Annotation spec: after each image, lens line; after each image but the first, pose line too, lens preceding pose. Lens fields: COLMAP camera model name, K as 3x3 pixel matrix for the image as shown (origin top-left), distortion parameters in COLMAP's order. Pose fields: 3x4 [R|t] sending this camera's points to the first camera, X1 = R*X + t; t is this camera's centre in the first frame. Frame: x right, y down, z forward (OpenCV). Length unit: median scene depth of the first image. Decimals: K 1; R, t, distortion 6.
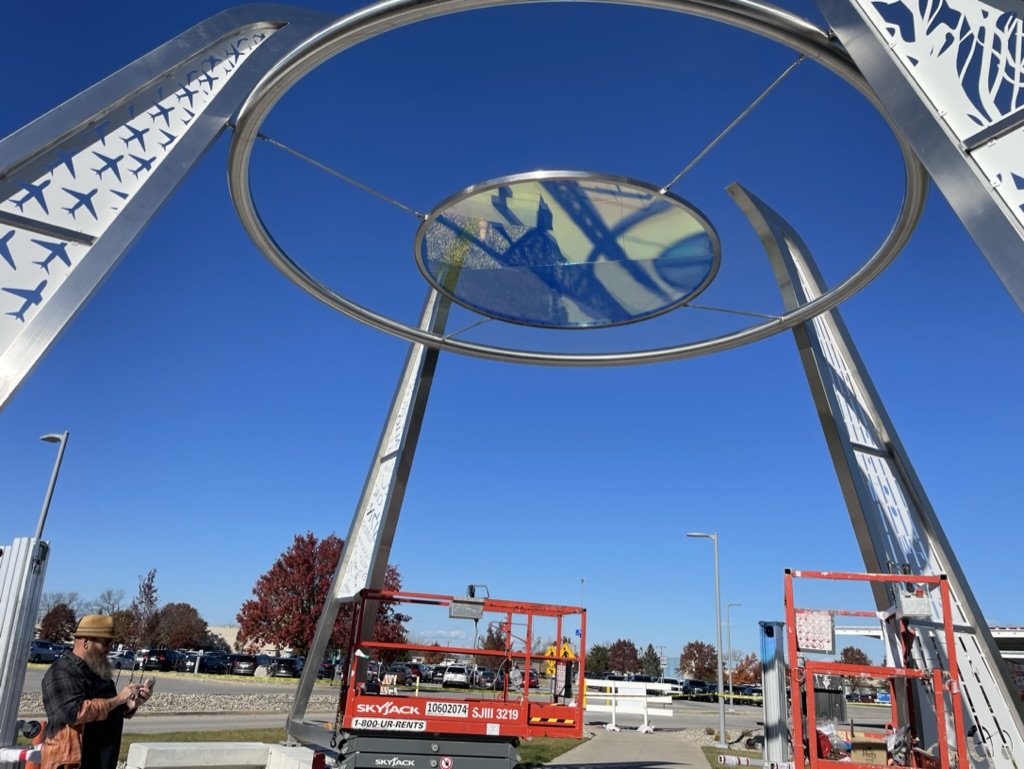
lens RADIAL K [[785.5, 0, 513.7], [0, 785.5, 377.9], [0, 0, 1]] dist [0.027209, -0.025293]
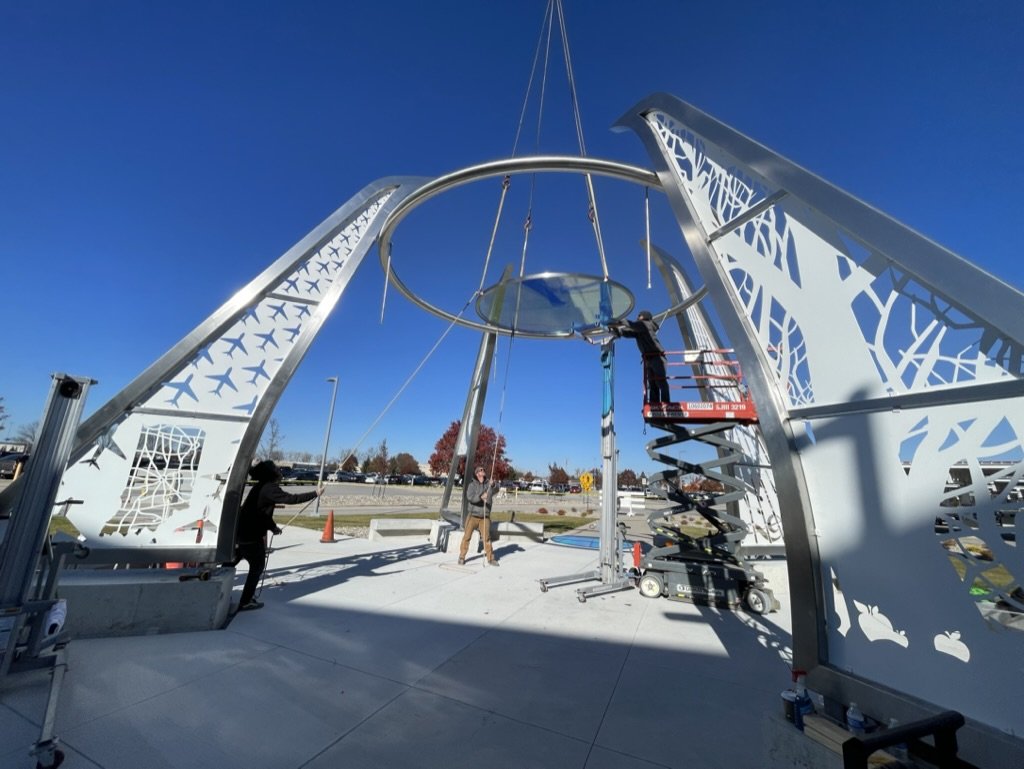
lens RADIAL K [[414.4, 0, 508.1], [0, 414.4, 383.3], [0, 0, 1]] dist [-0.002869, 0.000189]
pose [[0.989376, -0.035356, -0.141012, 0.096805], [0.051349, 0.992443, 0.111442, -0.035023], [0.136006, -0.117499, 0.983716, -0.063898]]
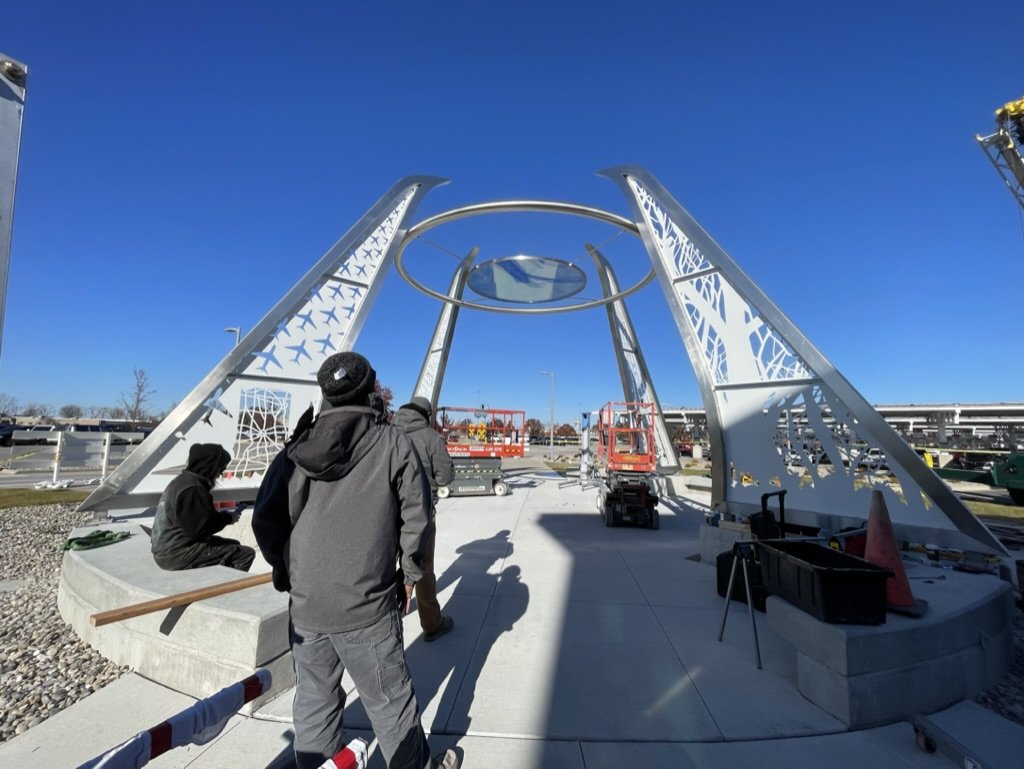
lens RADIAL K [[414.4, 0, 508.5], [0, 414.4, 386.0], [0, 0, 1]] dist [-0.002869, 0.000189]
pose [[0.985923, -0.015716, 0.166461, -0.196366], [-0.024524, 0.971213, 0.236945, -0.122998], [-0.165393, -0.237692, 0.957156, -0.315903]]
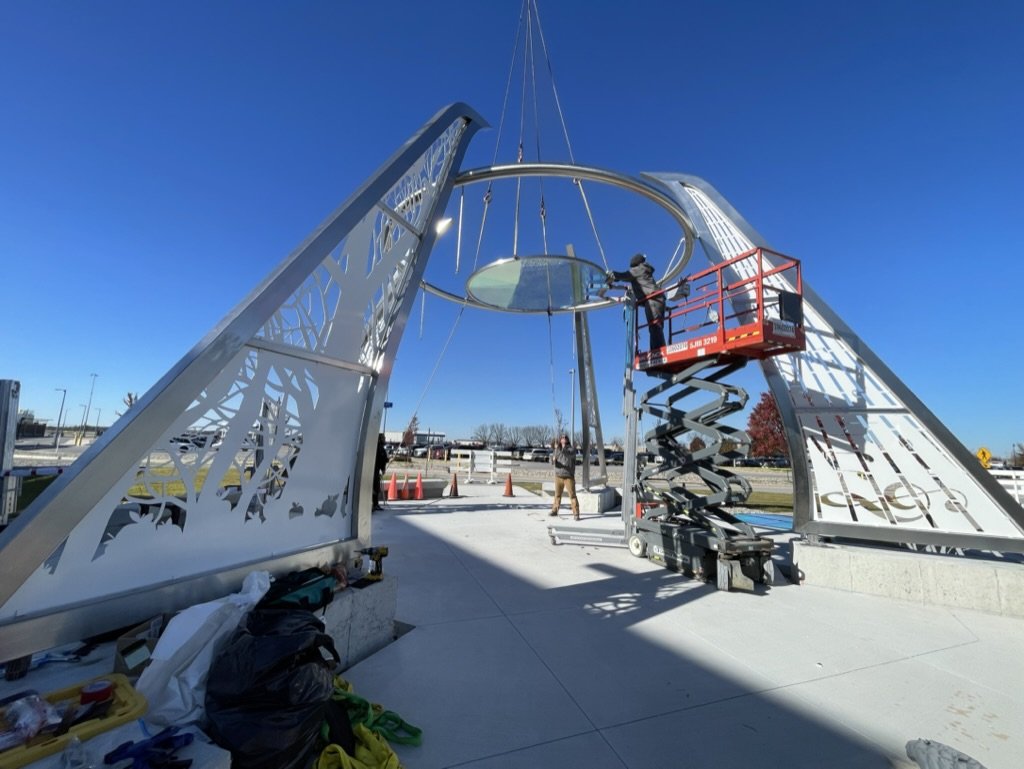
lens RADIAL K [[414.4, 0, 514.4], [0, 414.4, 384.5], [0, 0, 1]] dist [-0.002869, 0.000189]
pose [[0.569574, -0.159700, -0.806276, 0.838795], [0.281531, 0.959512, 0.008828, 0.112962], [0.772222, -0.232020, 0.591473, 0.172452]]
